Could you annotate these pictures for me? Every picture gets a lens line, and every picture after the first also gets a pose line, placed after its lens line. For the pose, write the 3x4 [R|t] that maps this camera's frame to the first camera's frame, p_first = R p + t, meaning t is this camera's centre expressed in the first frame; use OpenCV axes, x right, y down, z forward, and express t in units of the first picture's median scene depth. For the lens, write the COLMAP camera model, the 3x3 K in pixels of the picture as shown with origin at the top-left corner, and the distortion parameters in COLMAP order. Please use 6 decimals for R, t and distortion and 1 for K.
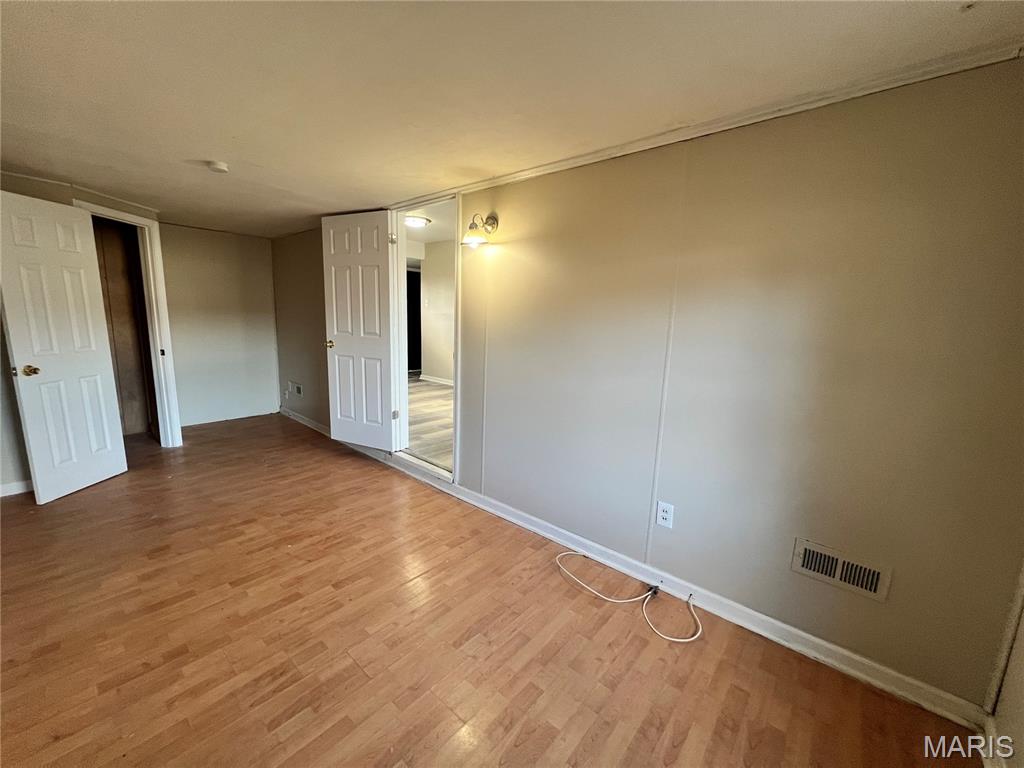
lens RADIAL K [[409.7, 0, 512.5], [0, 409.7, 383.4], [0, 0, 1]] dist [-0.002707, 0.000495]
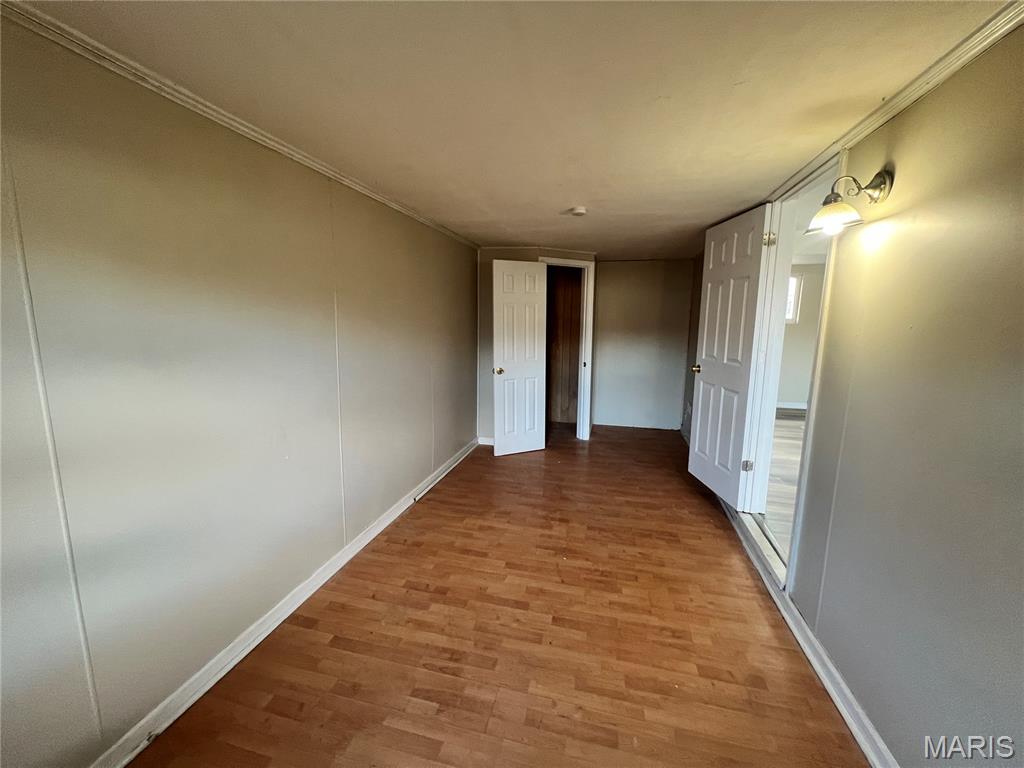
lens RADIAL K [[409.7, 0, 510.8], [0, 409.7, 382.7], [0, 0, 1]] dist [-0.002707, 0.000495]
pose [[0.448347, 0.110485, -0.887005, 0.232661], [-0.142738, 0.988447, 0.050972, -0.069355], [0.882389, 0.103756, 0.458938, 0.295886]]
